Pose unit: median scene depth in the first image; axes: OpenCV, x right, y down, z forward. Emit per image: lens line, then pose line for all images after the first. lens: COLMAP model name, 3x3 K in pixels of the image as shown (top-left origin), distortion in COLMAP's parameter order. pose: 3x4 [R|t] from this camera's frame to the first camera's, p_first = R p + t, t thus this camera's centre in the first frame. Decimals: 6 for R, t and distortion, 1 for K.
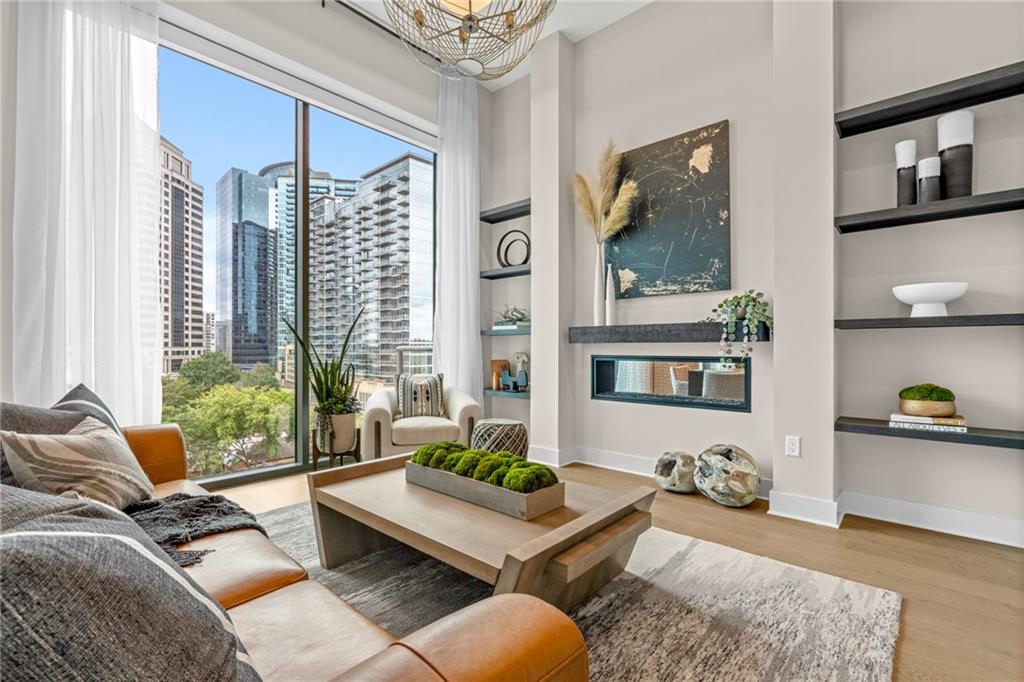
lens RADIAL K [[460.7, 0, 510.2], [0, 460.7, 349.5], [0, 0, 1]] dist [-0.002402, 0.001003]
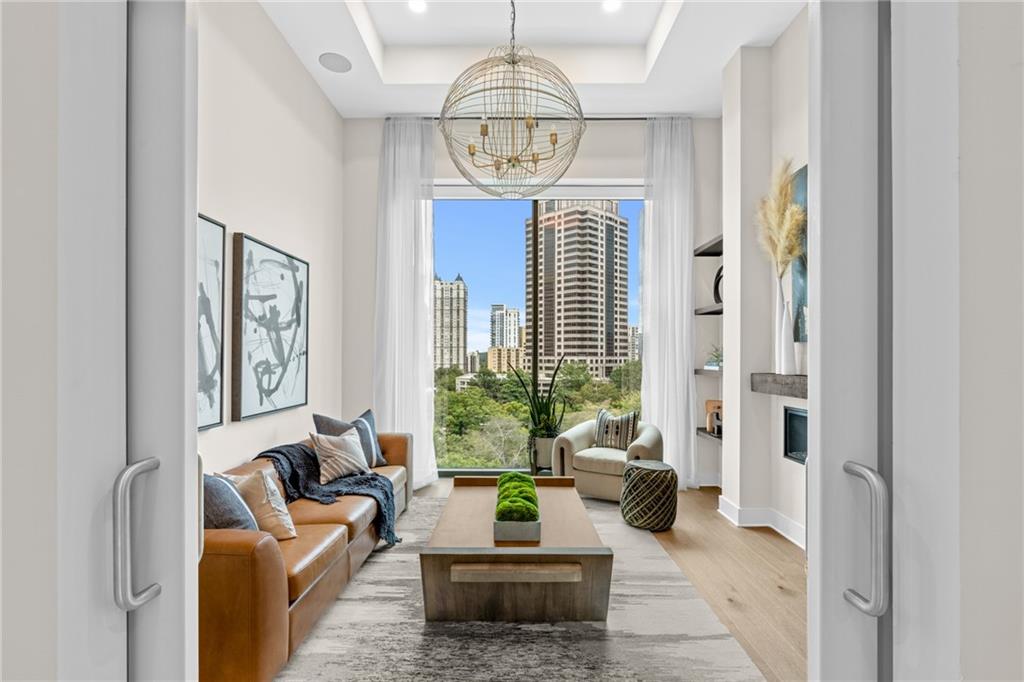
lens RADIAL K [[464.5, 0, 512.4], [0, 464.5, 355.9], [0, 0, 1]] dist [-0.000822, 0.000179]
pose [[0.667167, 0.001074, -0.744908, 0.585837], [-0.004854, 0.999984, -0.002906, -0.091525], [0.744893, 0.005555, 0.667161, 0.063362]]
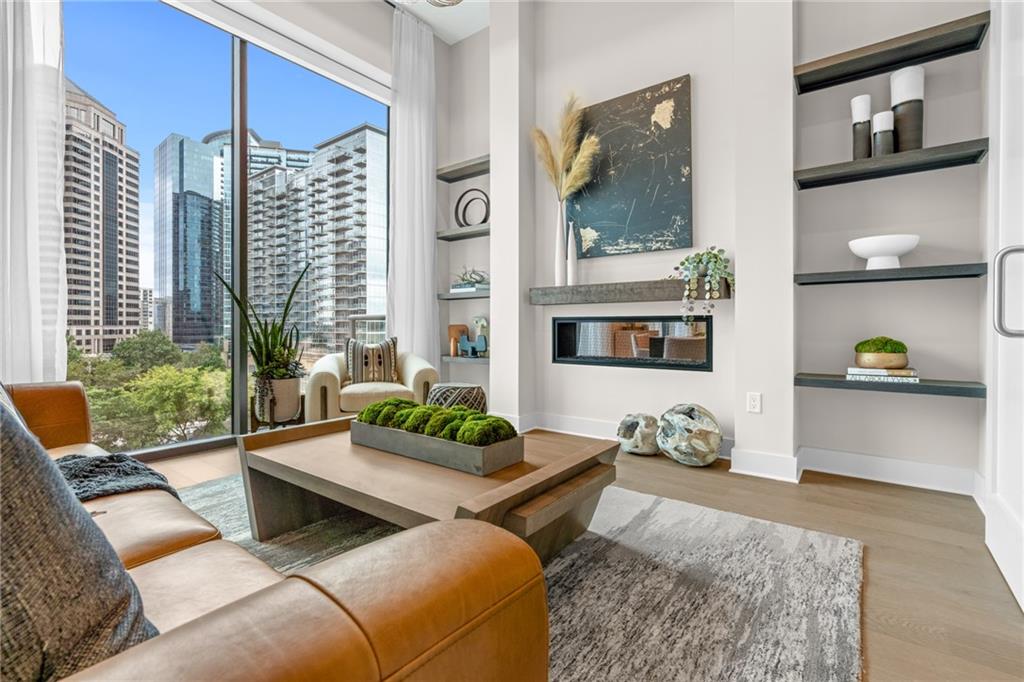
lens RADIAL K [[466.5, 0, 511.0], [0, 466.5, 327.9], [0, 0, 1]] dist [-0.002294, 0.000107]
pose [[0.996416, -0.001565, 0.084579, 0.007690], [0.001579, 0.999999, -0.000096, 0.041617], [-0.084579, 0.000230, 0.996417, 0.038744]]
